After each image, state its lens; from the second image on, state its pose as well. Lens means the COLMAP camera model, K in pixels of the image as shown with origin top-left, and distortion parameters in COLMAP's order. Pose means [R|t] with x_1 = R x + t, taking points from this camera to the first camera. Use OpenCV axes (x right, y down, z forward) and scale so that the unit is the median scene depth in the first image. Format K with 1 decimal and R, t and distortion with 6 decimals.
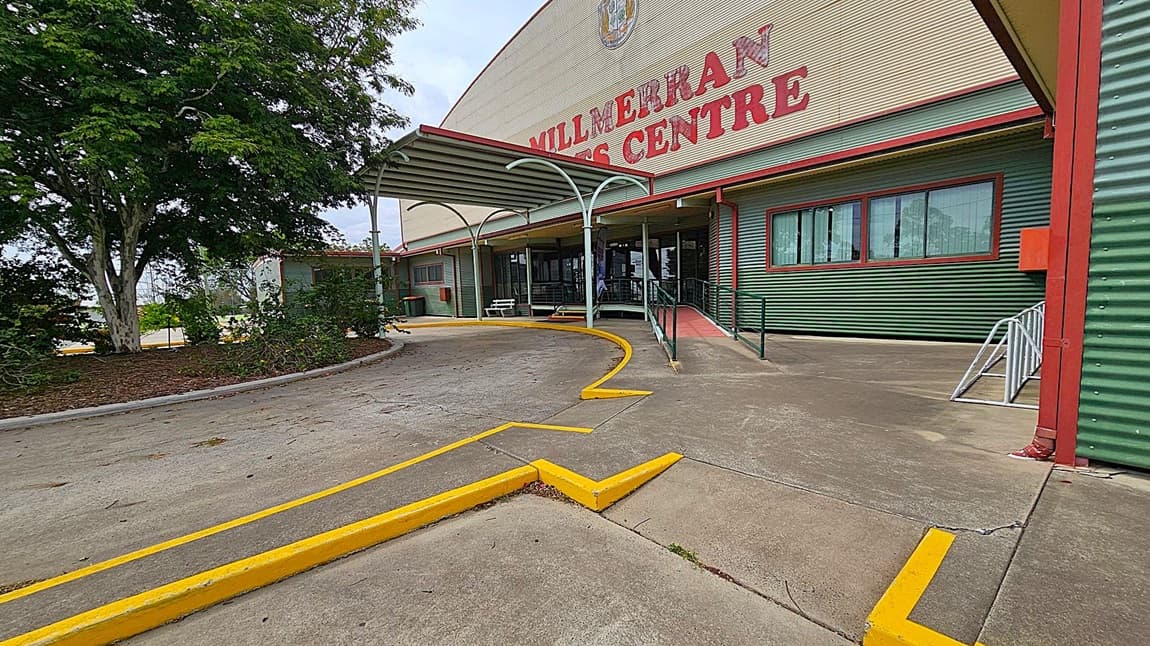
lens RADIAL K [[470.9, 0, 574.9], [0, 470.9, 337.9], [0, 0, 1]] dist [-0.003772, 0.000444]
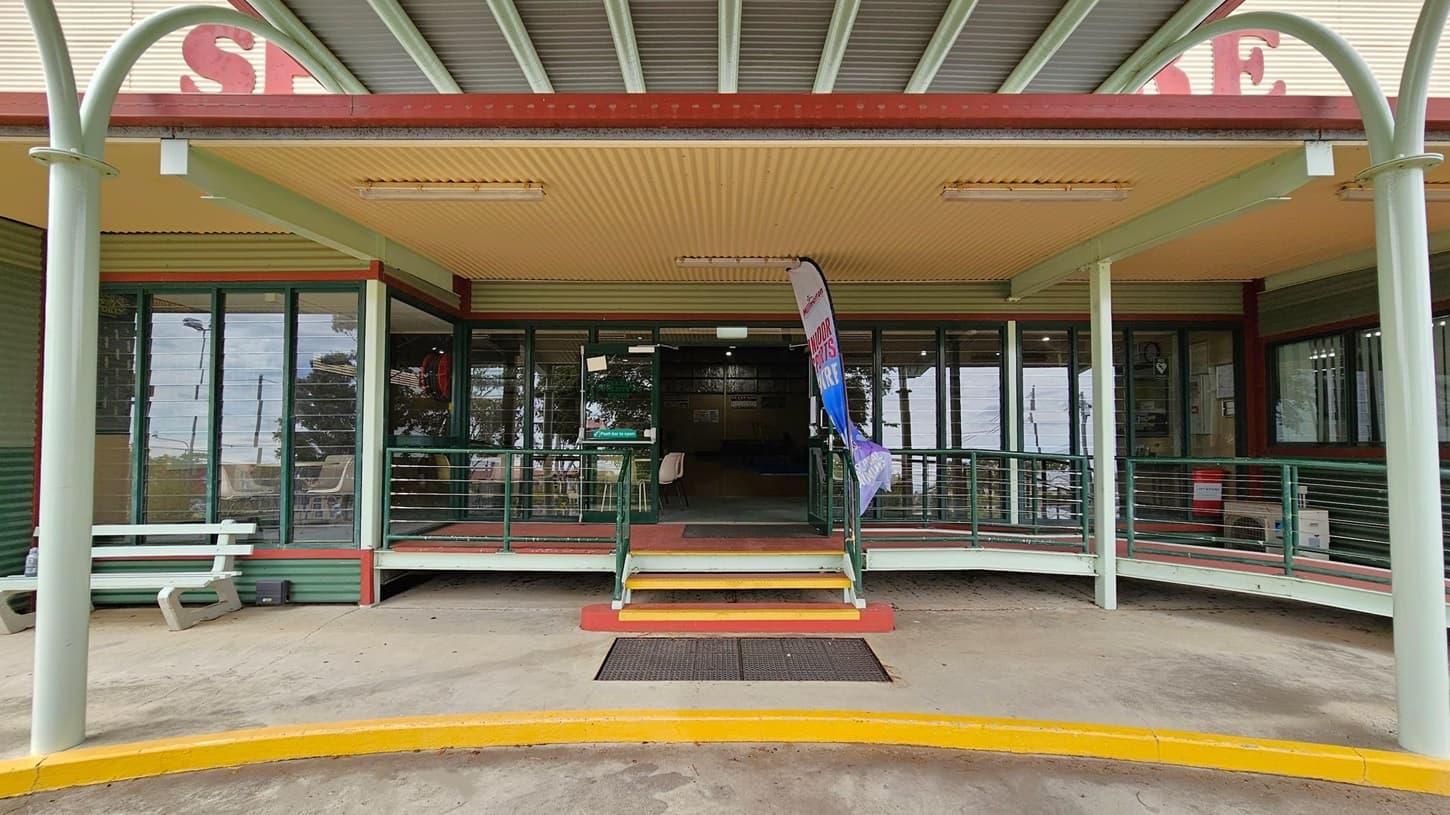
lens RADIAL K [[593.8, 0, 724.9], [0, 593.8, 426.3], [0, 0, 1]] dist [-0.003772, 0.000444]
pose [[0.640762, 0.056084, 0.765689, -0.209344], [0.058435, 0.990872, -0.121479, -0.086406], [-0.765513, 0.122582, 0.631636, 0.733442]]
